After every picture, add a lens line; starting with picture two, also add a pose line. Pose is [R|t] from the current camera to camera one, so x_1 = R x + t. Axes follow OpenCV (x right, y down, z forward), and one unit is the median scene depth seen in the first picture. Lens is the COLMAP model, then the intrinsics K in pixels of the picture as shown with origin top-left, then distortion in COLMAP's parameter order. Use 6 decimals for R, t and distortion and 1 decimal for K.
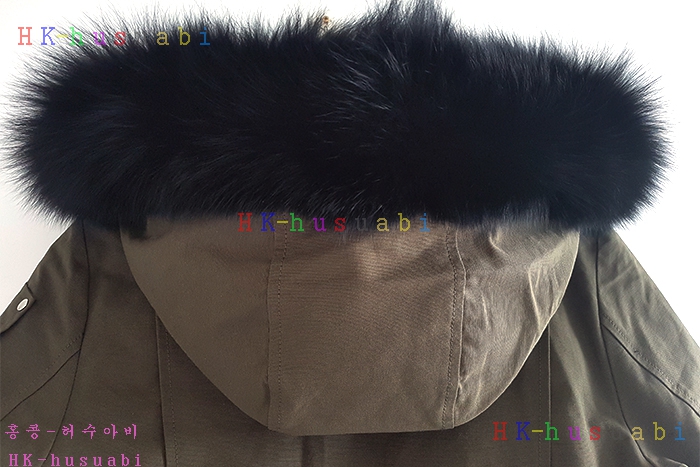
lens RADIAL K [[511.0, 0, 350.0], [0, 511.0, 233.5], [0, 0, 1]] dist [-0.036099, 0.001056]
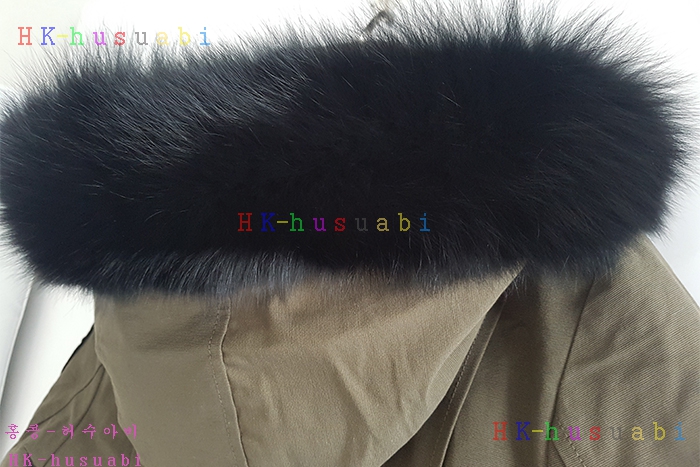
lens RADIAL K [[511.0, 0, 350.0], [0, 511.0, 233.5], [0, 0, 1]] dist [-0.036099, 0.001056]
pose [[0.758128, -0.032667, -0.651287, 0.719108], [0.072420, 0.996784, 0.034304, -0.092957], [0.648072, -0.073173, 0.758056, 0.431617]]
